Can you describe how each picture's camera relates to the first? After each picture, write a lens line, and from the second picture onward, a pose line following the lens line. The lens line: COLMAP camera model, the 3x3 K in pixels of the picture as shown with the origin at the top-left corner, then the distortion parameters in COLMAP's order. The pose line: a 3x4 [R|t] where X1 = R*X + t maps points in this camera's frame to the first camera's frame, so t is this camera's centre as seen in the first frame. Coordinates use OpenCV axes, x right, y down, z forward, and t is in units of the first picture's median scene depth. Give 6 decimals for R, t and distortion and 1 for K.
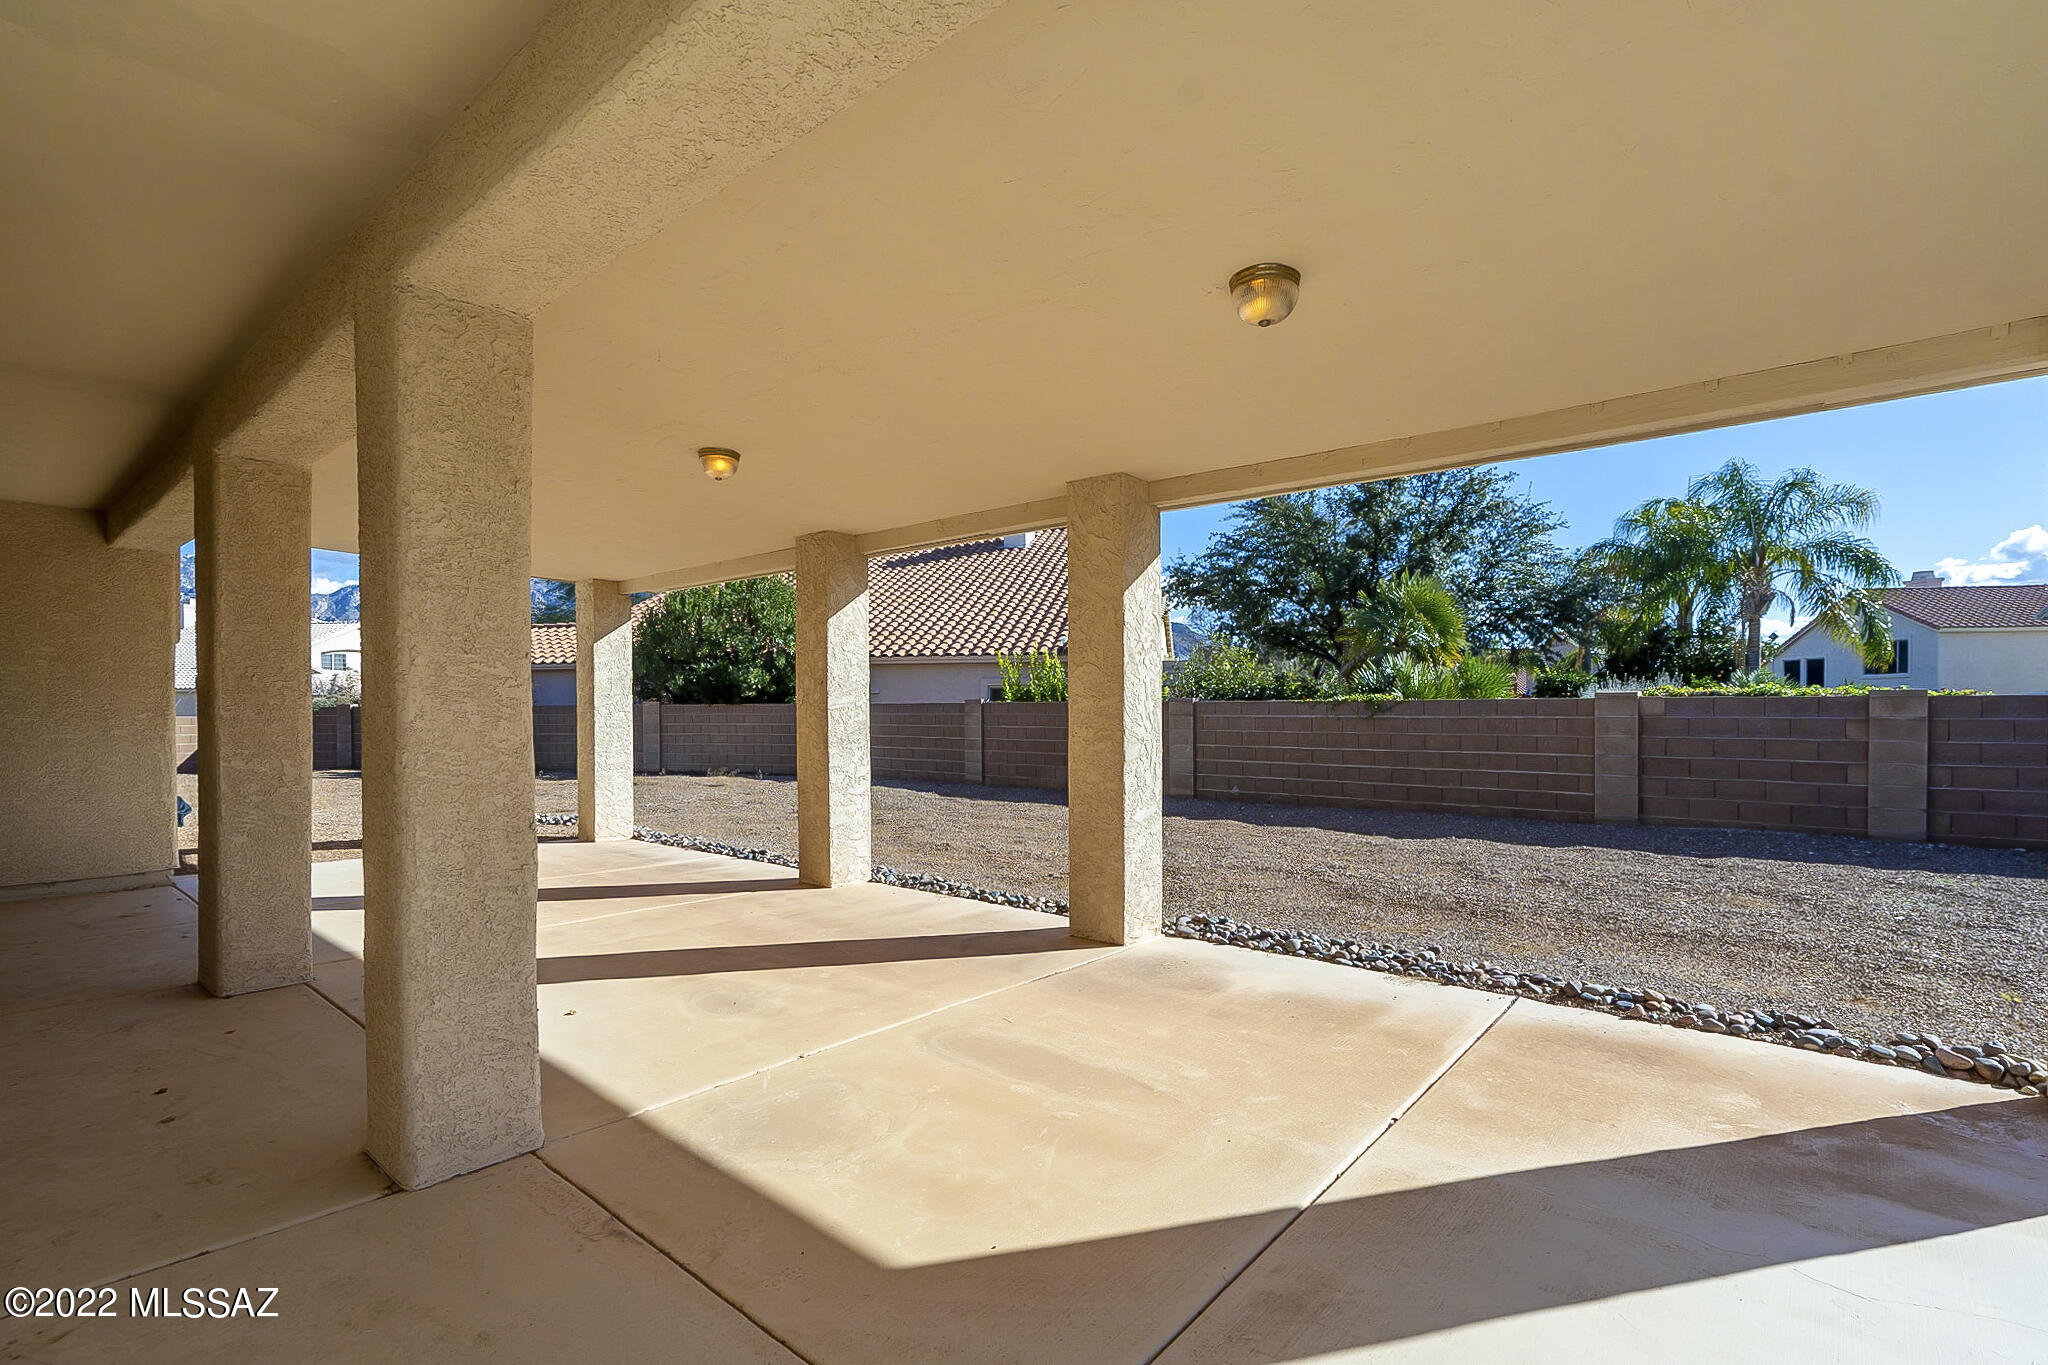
lens RADIAL K [[934.5, 0, 1022.8], [0, 934.5, 714.4], [0, 0, 1]] dist [-0.008076, 0.001603]
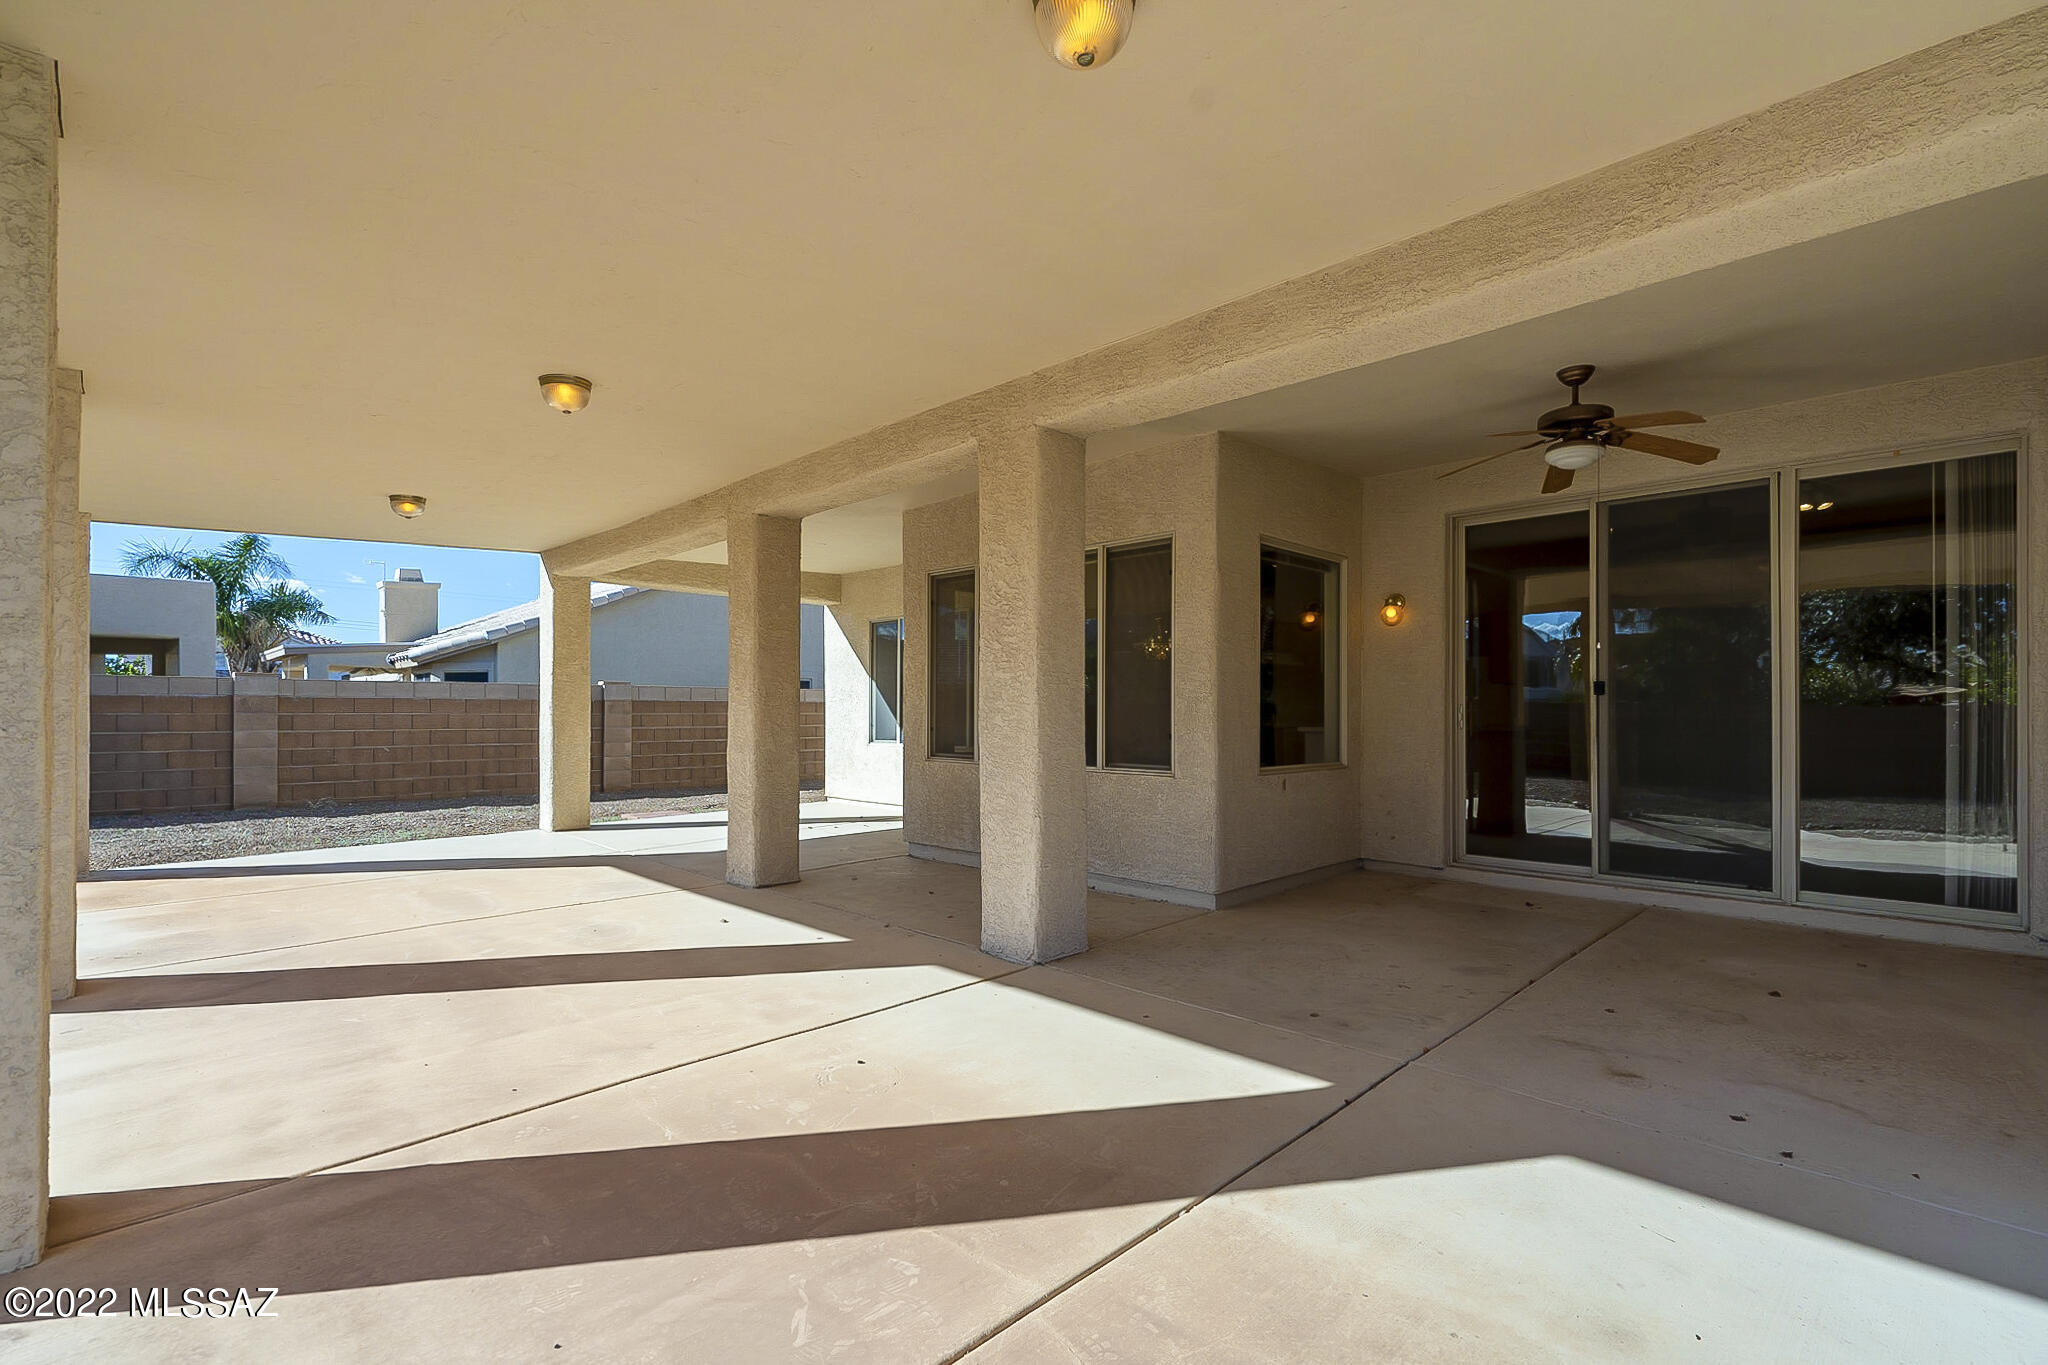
lens RADIAL K [[934.5, 0, 1025.1], [0, 934.5, 701.9], [0, 0, 1]] dist [-0.008076, 0.001603]
pose [[-0.996456, 0.004575, 0.083986, -0.567248], [0.004537, 0.999989, -0.000652, 0.010982], [-0.083988, -0.000269, -0.996467, 1.265409]]
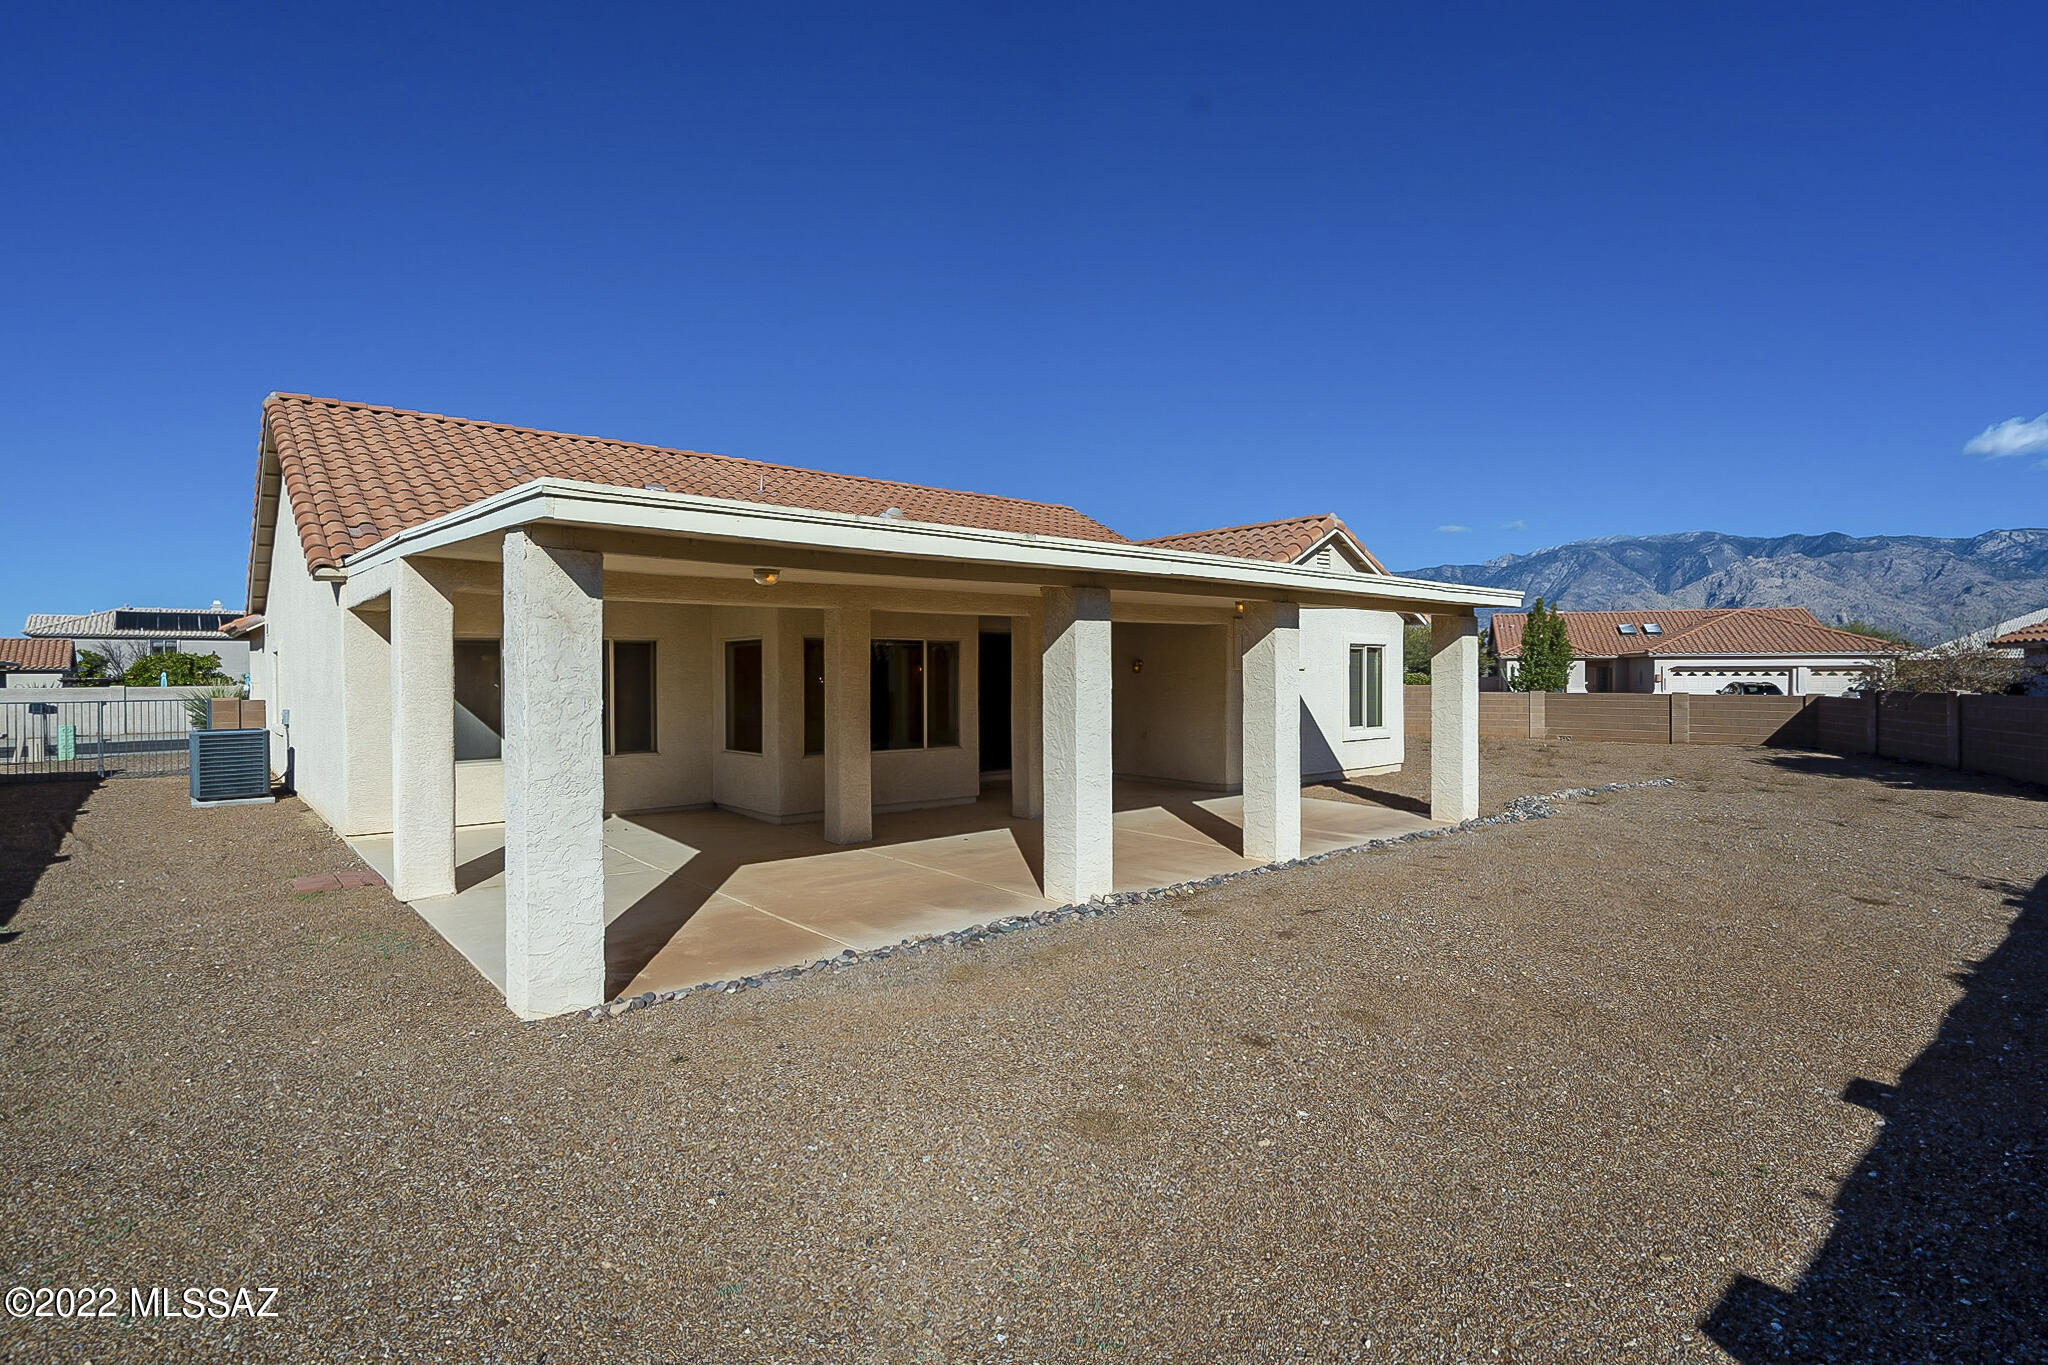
lens RADIAL K [[993.2, 0, 1034.0], [0, 993.2, 671.1], [0, 0, 1]] dist [-0.001450, -0.001203]
pose [[-0.148837, 0.004854, -0.988850, 1.196180], [-0.004920, 0.999972, 0.005649, -0.082507], [0.988849, 0.005706, -0.148809, 0.890430]]
